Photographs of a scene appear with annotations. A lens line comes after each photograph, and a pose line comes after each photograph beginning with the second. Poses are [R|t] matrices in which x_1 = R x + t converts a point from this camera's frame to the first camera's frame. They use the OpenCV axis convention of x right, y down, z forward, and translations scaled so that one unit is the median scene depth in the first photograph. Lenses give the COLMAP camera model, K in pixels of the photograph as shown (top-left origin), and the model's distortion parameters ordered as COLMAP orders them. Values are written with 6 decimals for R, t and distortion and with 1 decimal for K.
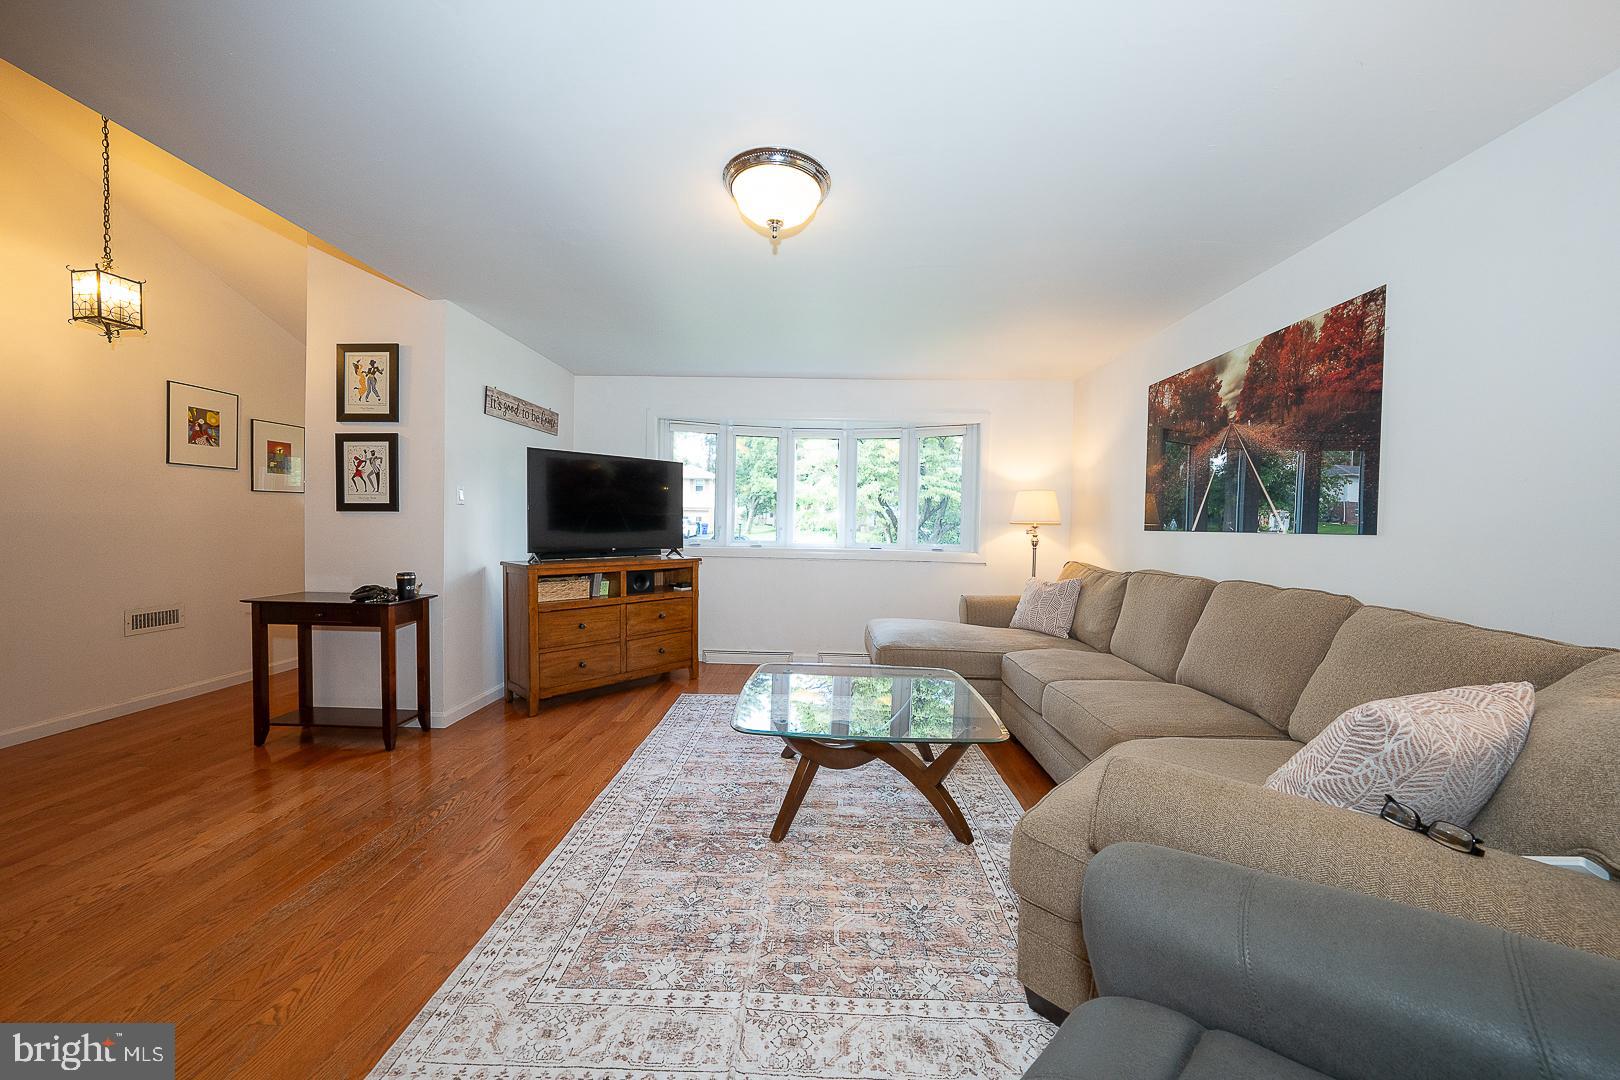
lens RADIAL K [[555.2, 0, 811.6], [0, 555.2, 534.5], [0, 0, 1]] dist [-0.022891, 0.003725]
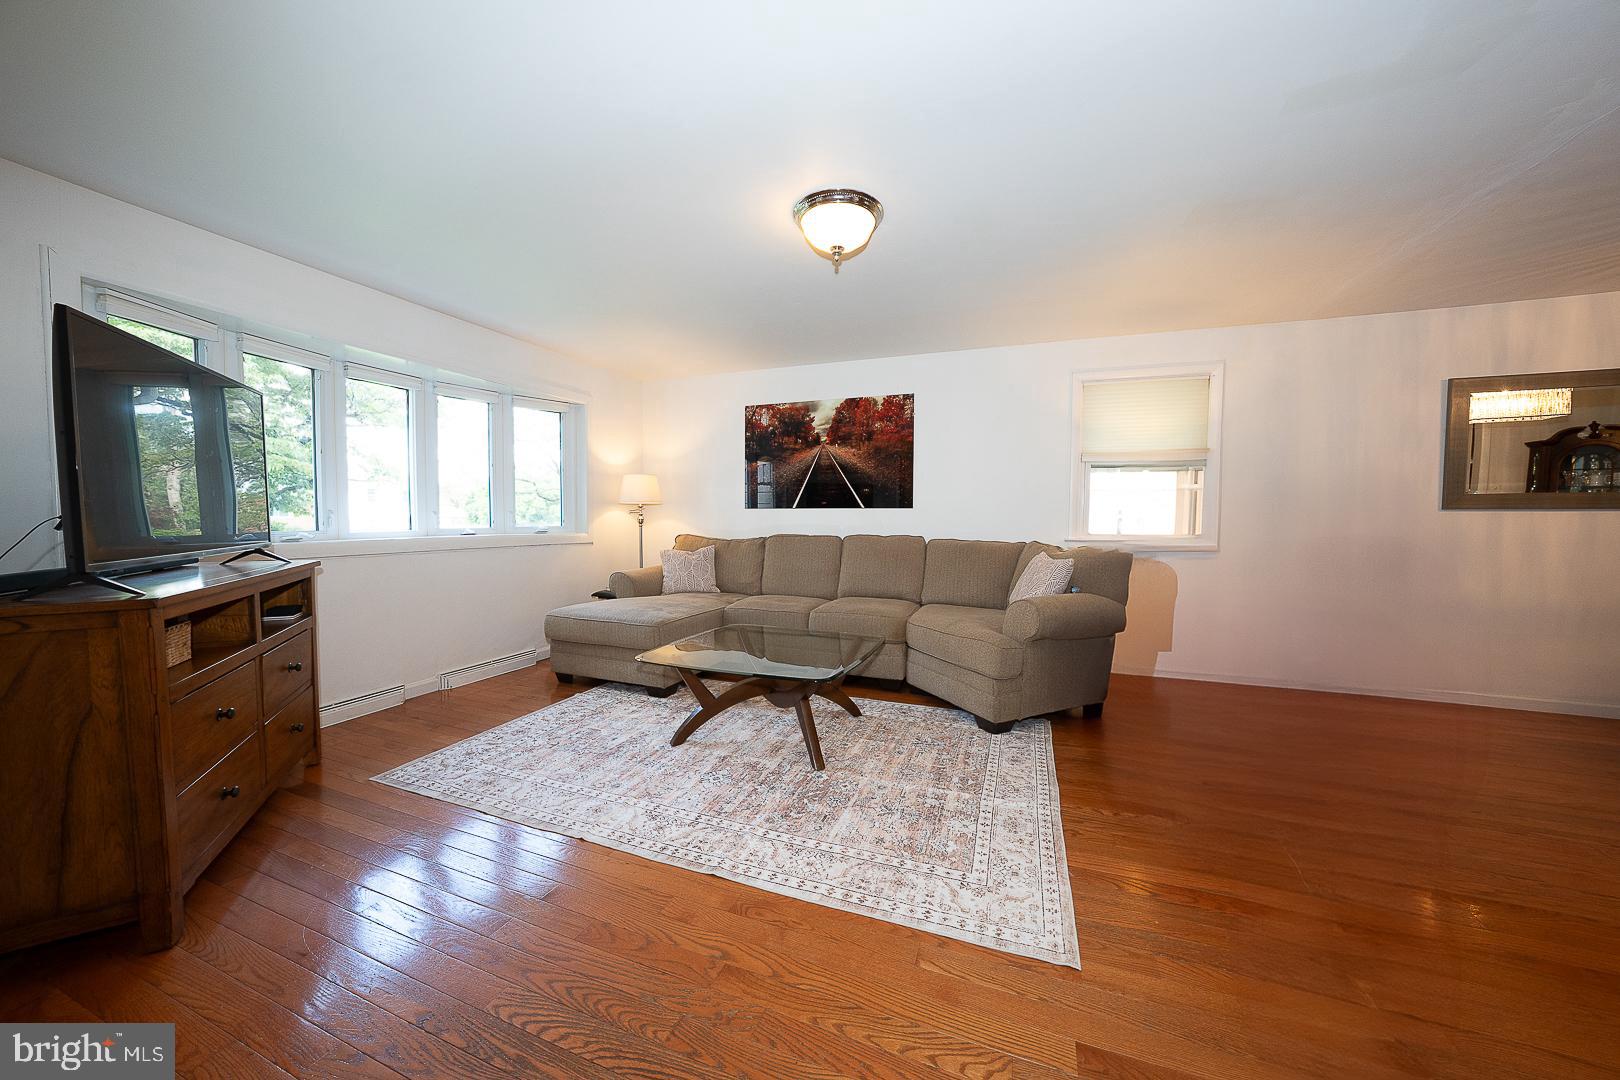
lens RADIAL K [[555.2, 0, 808.7], [0, 555.2, 536.4], [0, 0, 1]] dist [-0.022891, 0.003725]
pose [[0.338215, -0.052664, 0.939594, -0.955987], [0.020214, 0.998609, 0.048695, -0.002532], [-0.940852, 0.002524, 0.338809, 0.509110]]
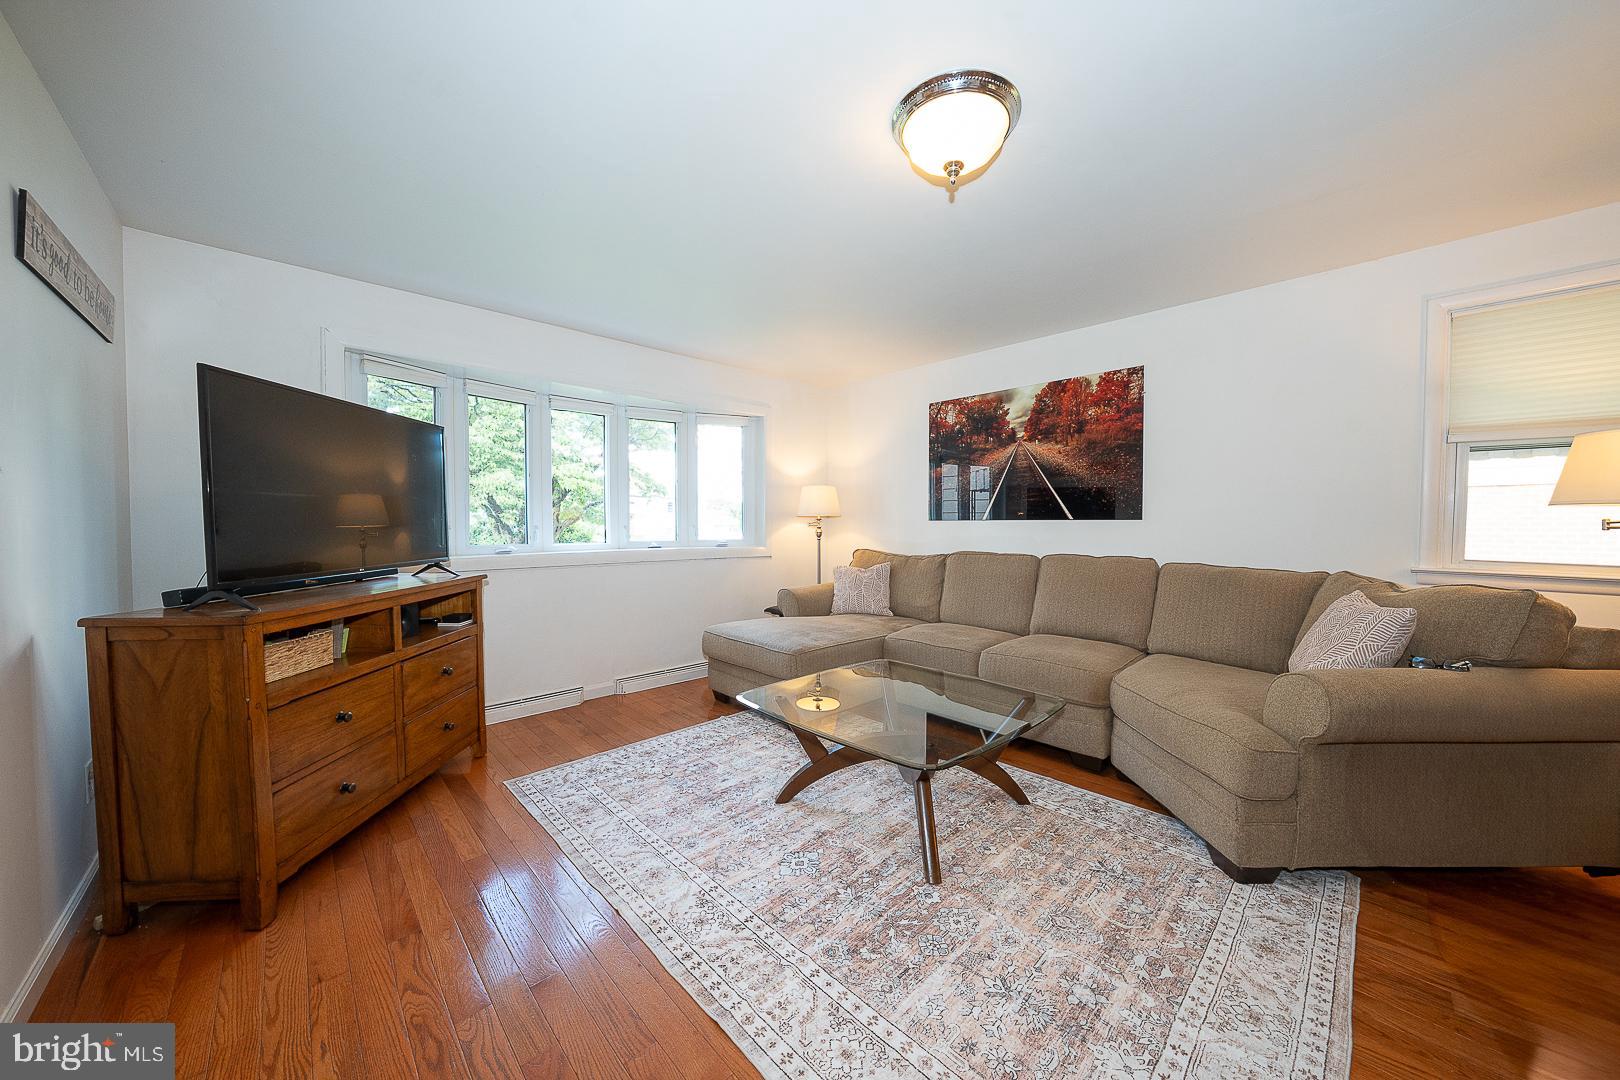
lens RADIAL K [[555.2, 0, 811.7], [0, 555.2, 536.3], [0, 0, 1]] dist [-0.022891, 0.003725]
pose [[0.703651, -0.037175, 0.709573, -0.653960], [0.027449, 0.999307, 0.025135, -0.014207], [-0.710015, 0.001790, 0.704184, 0.432529]]
